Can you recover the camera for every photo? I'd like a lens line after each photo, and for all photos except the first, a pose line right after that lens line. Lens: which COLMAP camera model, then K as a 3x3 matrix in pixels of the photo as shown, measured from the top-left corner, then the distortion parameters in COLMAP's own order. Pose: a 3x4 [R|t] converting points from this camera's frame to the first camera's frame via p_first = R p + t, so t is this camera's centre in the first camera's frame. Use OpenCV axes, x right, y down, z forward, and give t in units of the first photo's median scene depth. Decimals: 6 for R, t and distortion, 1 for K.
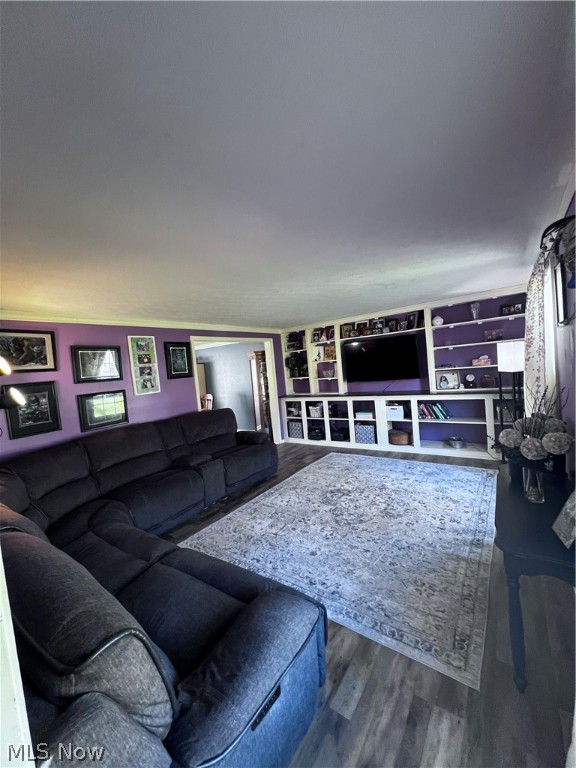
lens RADIAL K [[306.5, 0, 288.3], [0, 306.5, 381.4], [0, 0, 1]] dist [-0.002244, 0.000095]
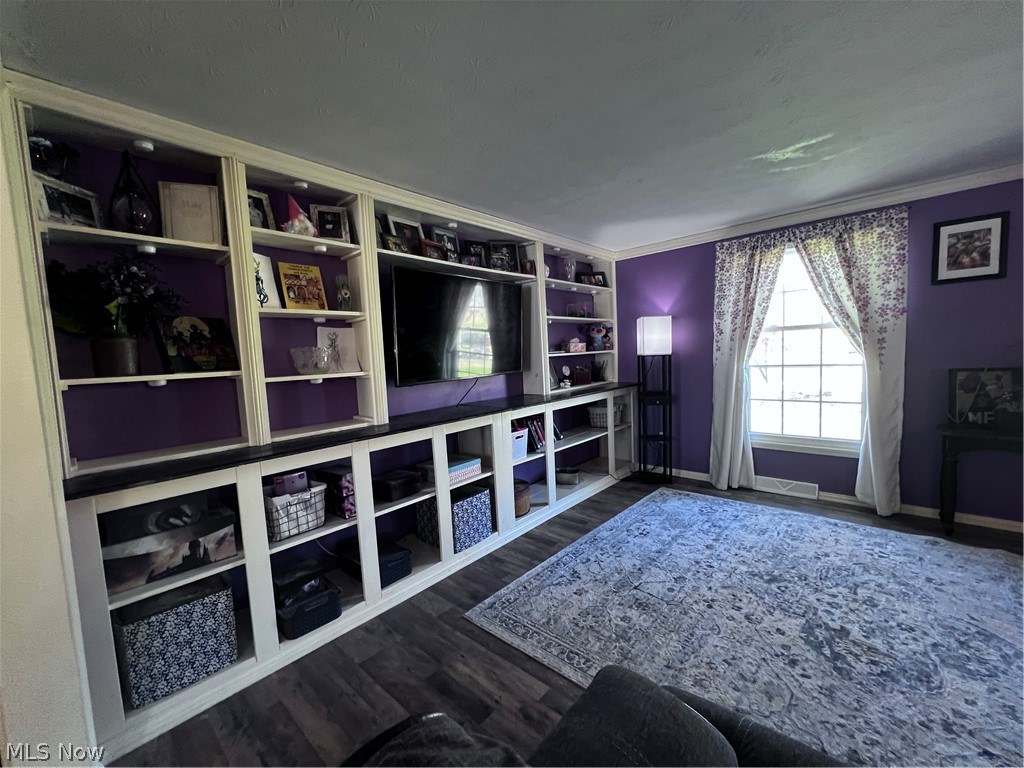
lens RADIAL K [[408.7, 0, 510.6], [0, 408.7, 389.1], [0, 0, 1]] dist [-0.002244, 0.000095]
pose [[0.114154, 0.005446, 0.993448, -0.280439], [0.088176, 0.995983, -0.015592, 0.029920], [-0.989542, 0.089378, 0.113215, 1.022168]]
